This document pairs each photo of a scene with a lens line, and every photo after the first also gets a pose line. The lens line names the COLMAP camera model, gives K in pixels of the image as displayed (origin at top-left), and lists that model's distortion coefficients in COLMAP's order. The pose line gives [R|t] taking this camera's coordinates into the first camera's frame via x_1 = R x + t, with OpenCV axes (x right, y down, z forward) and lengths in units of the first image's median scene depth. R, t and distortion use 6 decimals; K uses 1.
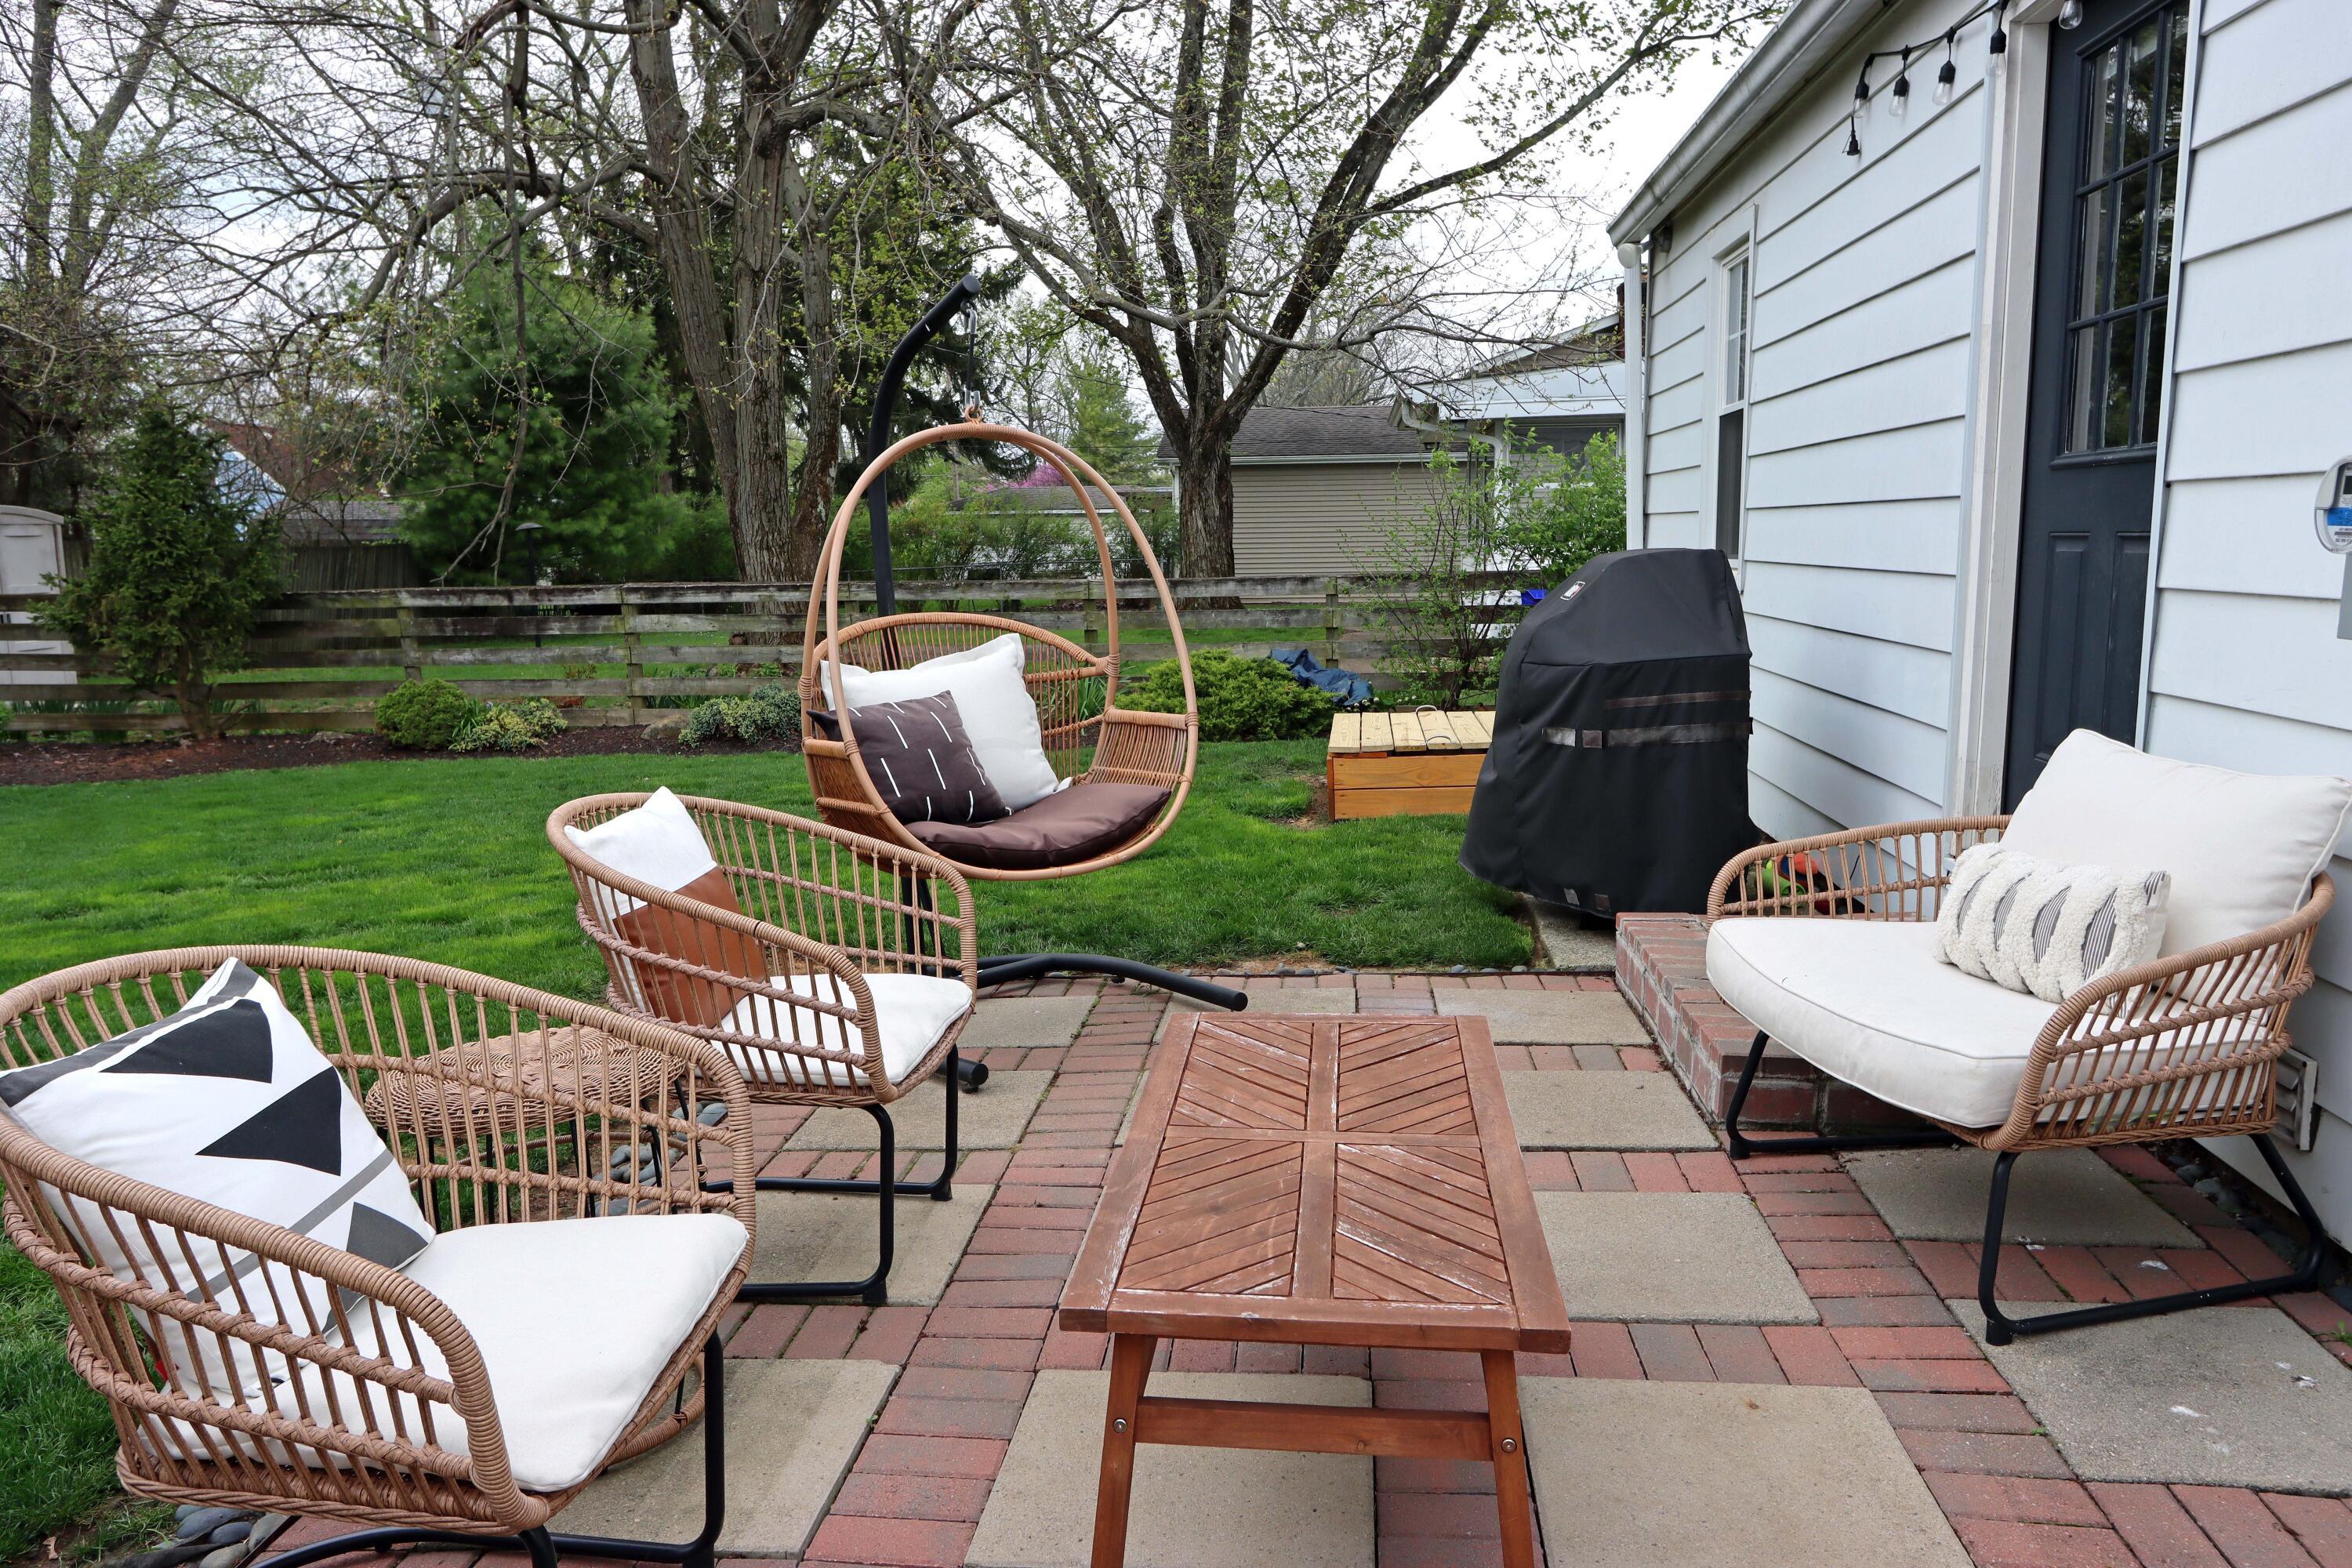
lens RADIAL K [[1674.5, 0, 1169.9], [0, 1674.5, 783.7], [0, 0, 1]] dist [0.000861, 0.009285]
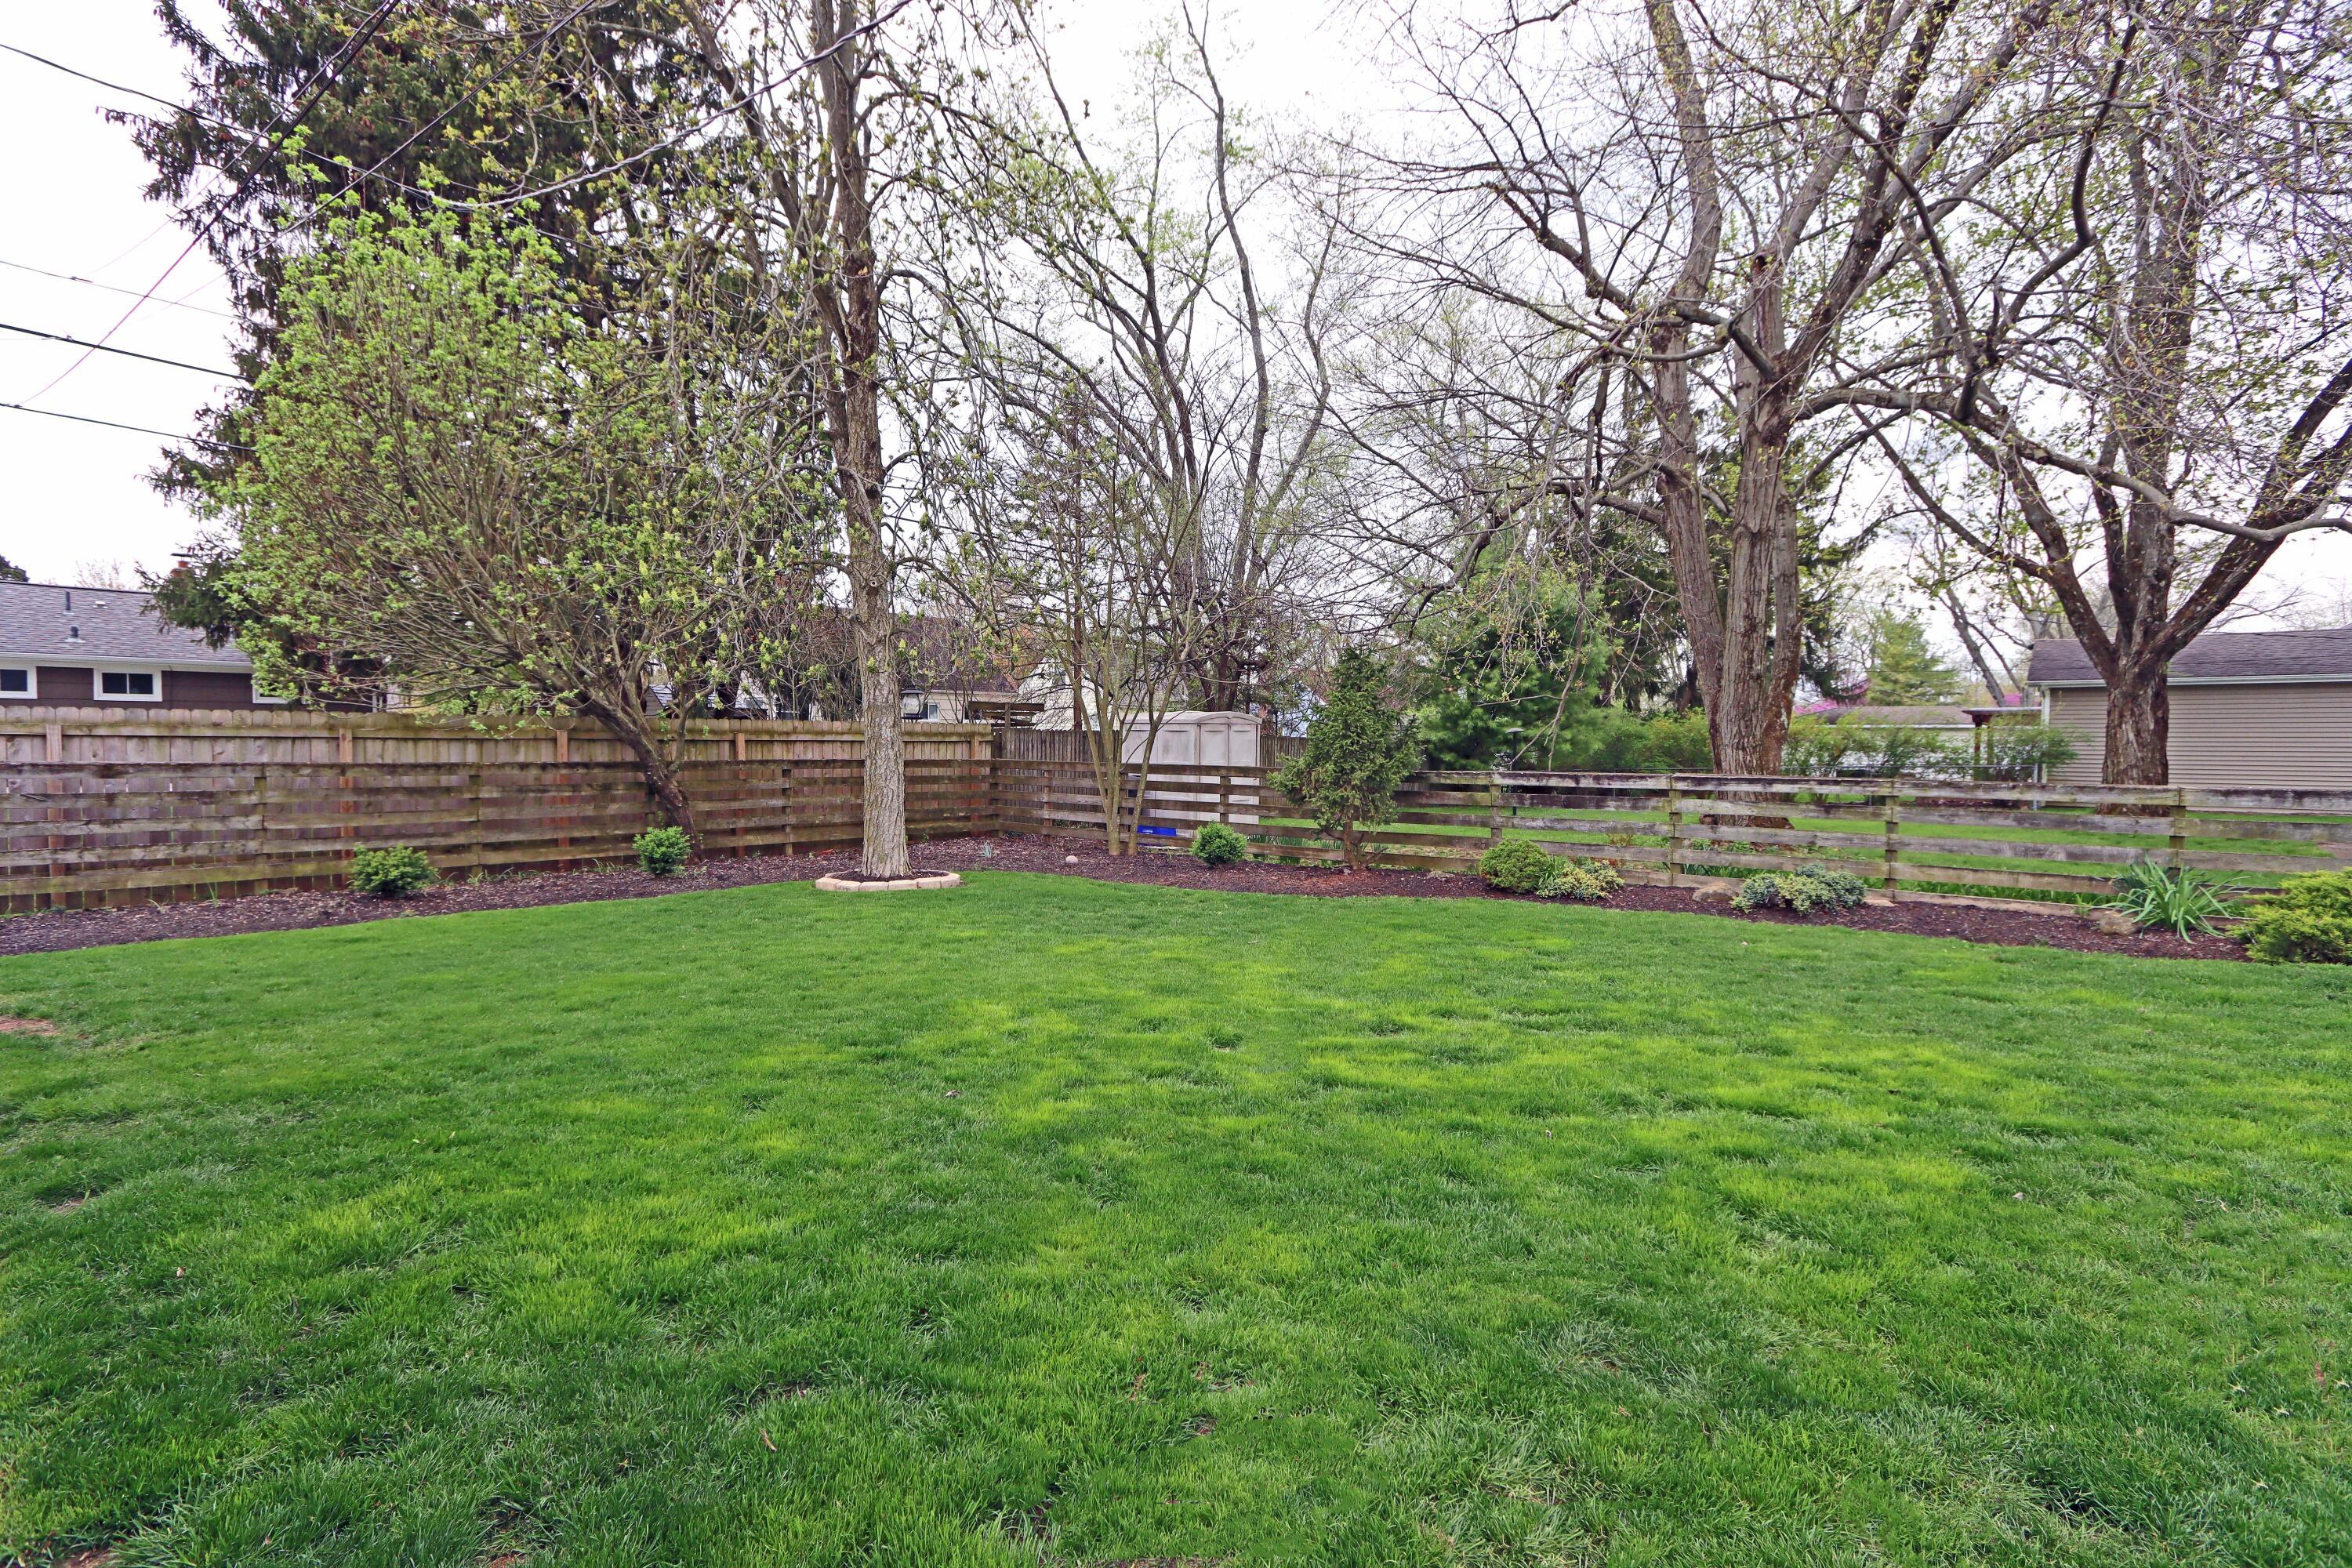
lens RADIAL K [[1091.3, 0, 1156.4], [0, 1091.3, 773.2], [0, 0, 1]] dist [-0.017211, 0.001799]
pose [[0.818050, 0.035928, -0.574024, -0.193719], [-0.102538, 0.991168, -0.084091, -0.012764], [0.565933, 0.127650, 0.814509, 0.131042]]
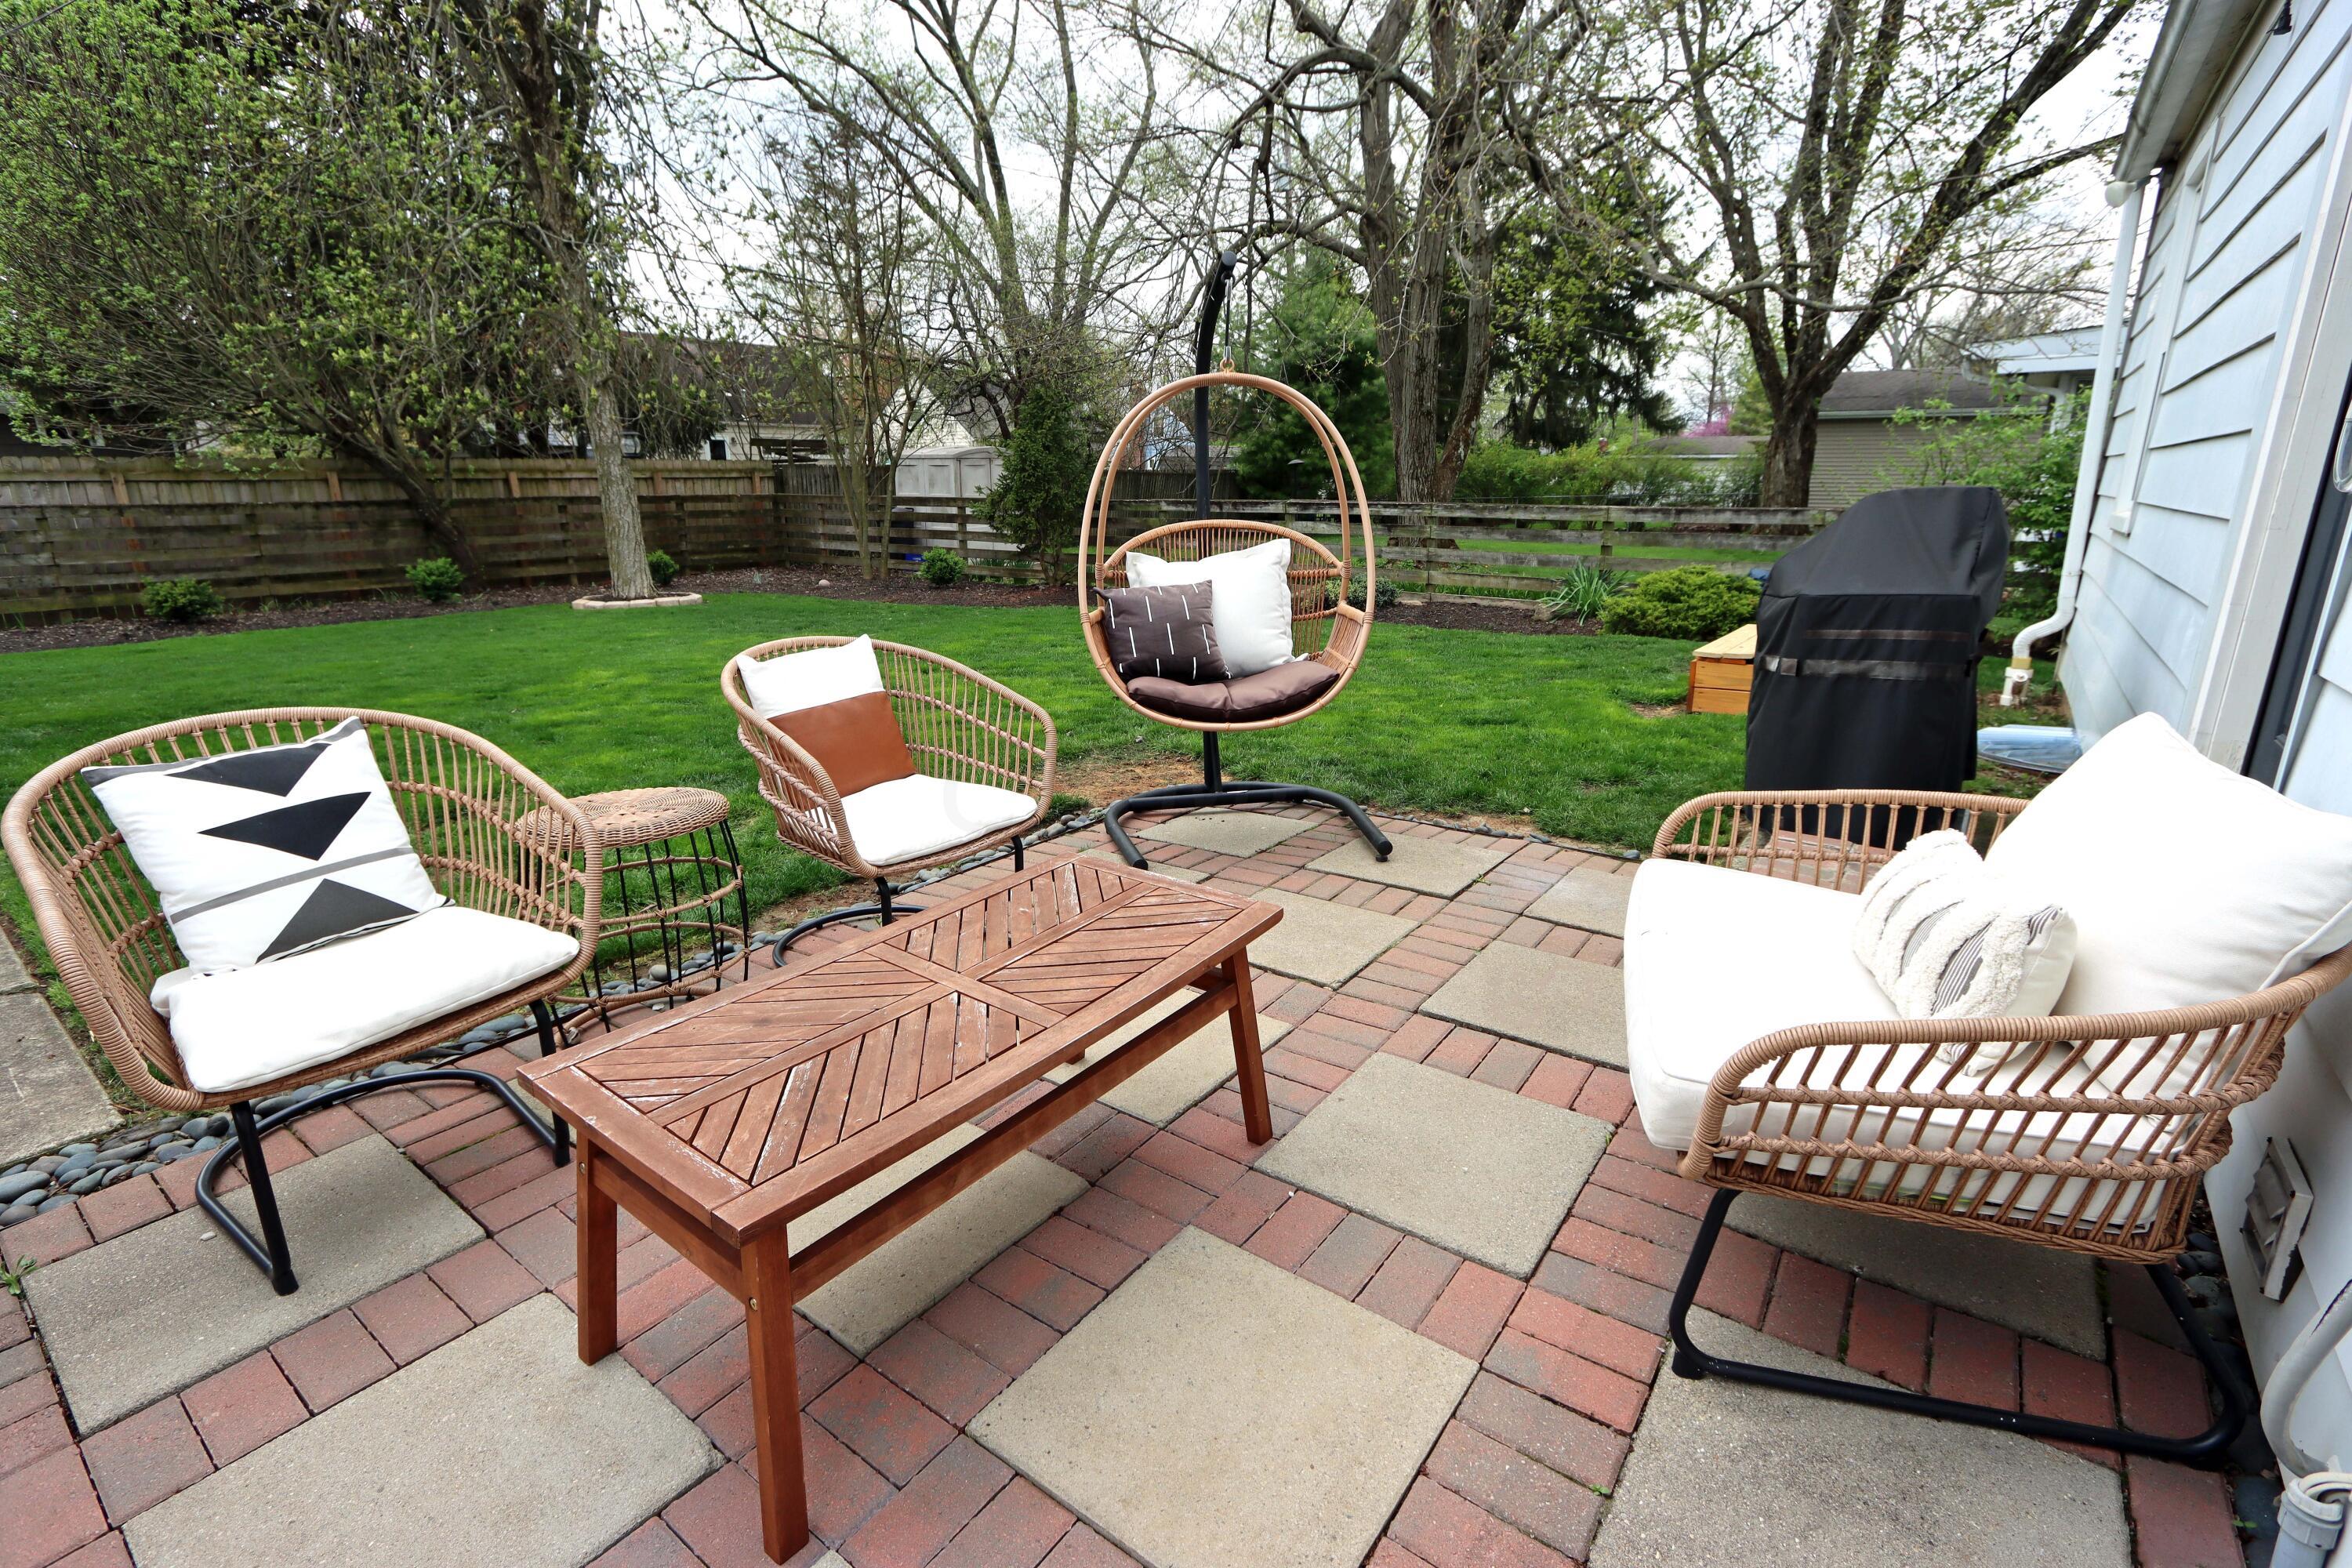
lens RADIAL K [[1091.3, 0, 1170.0], [0, 1091.3, 785.1], [0, 0, 1]] dist [-0.017211, 0.001799]
pose [[0.859513, 0.152911, -0.487704, 0.112248], [-0.086968, 0.984038, 0.155257, -0.010590], [0.503660, -0.091031, 0.859092, 0.087930]]
